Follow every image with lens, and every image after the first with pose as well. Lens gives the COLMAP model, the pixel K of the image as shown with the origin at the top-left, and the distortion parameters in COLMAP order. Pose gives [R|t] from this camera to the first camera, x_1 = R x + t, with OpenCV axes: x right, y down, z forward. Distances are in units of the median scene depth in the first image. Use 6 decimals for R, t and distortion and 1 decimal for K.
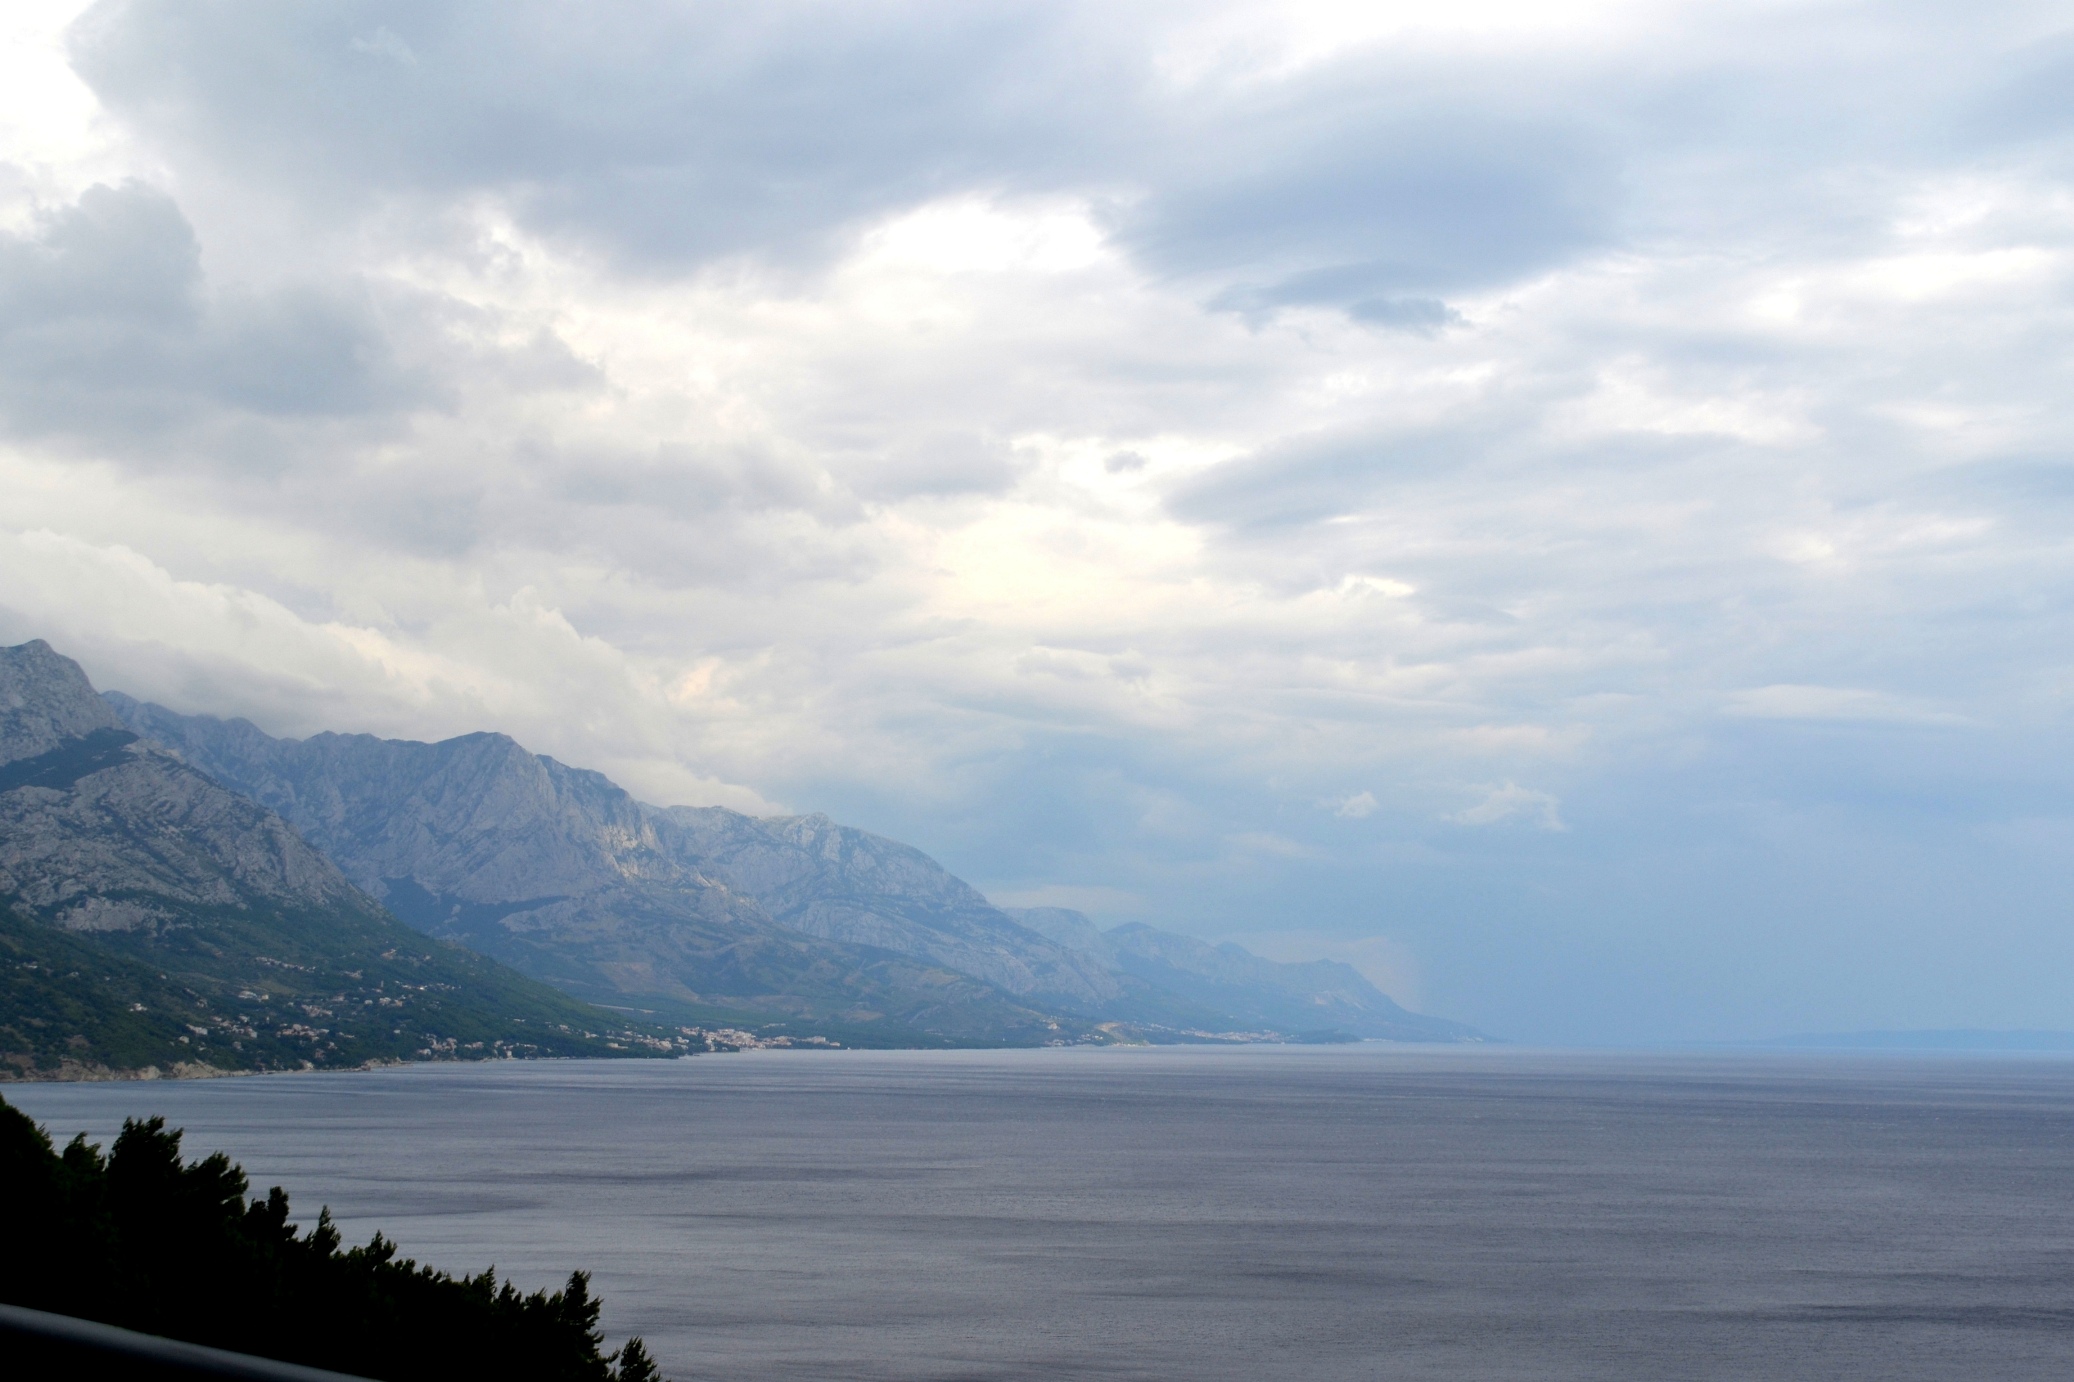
lens RADIAL K [[2984.0, 0, 1037.0], [0, 2984.0, 691.0], [0, 0, 1]] dist [-0.020303, -0.091920]
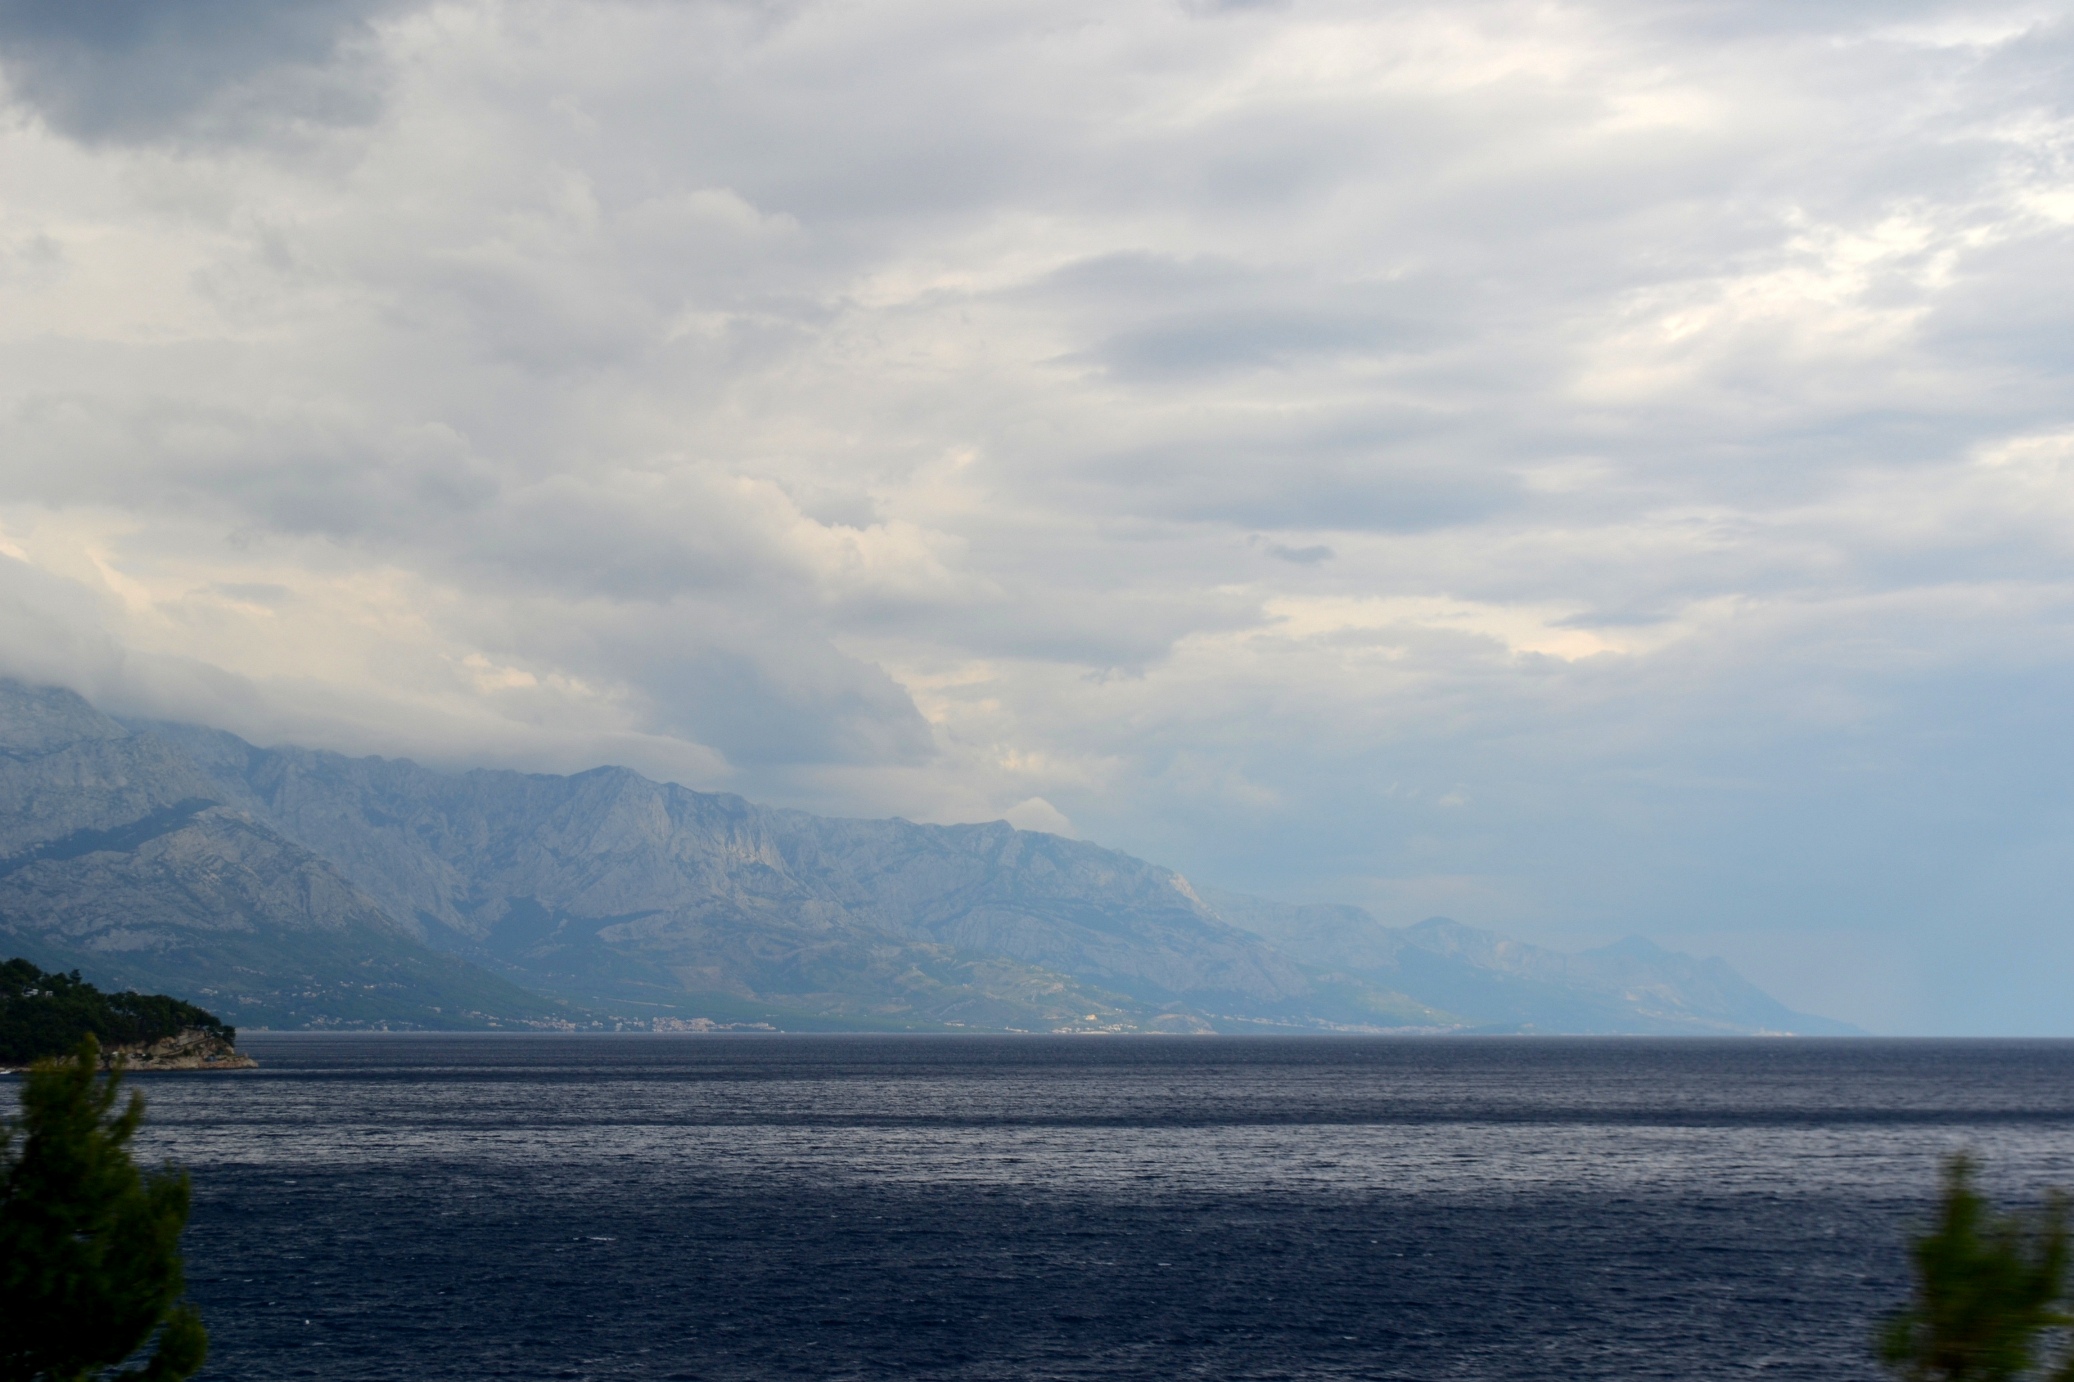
lens RADIAL K [[3701.1, 0, 1037.0], [0, 3701.1, 691.0], [0, 0, 1]] dist [-0.022591, 0.085334]
pose [[0.984427, -0.027337, -0.173654, 0.235697], [0.030293, 0.999437, 0.014398, -0.032154], [0.173162, -0.019434, 0.984702, -0.383670]]
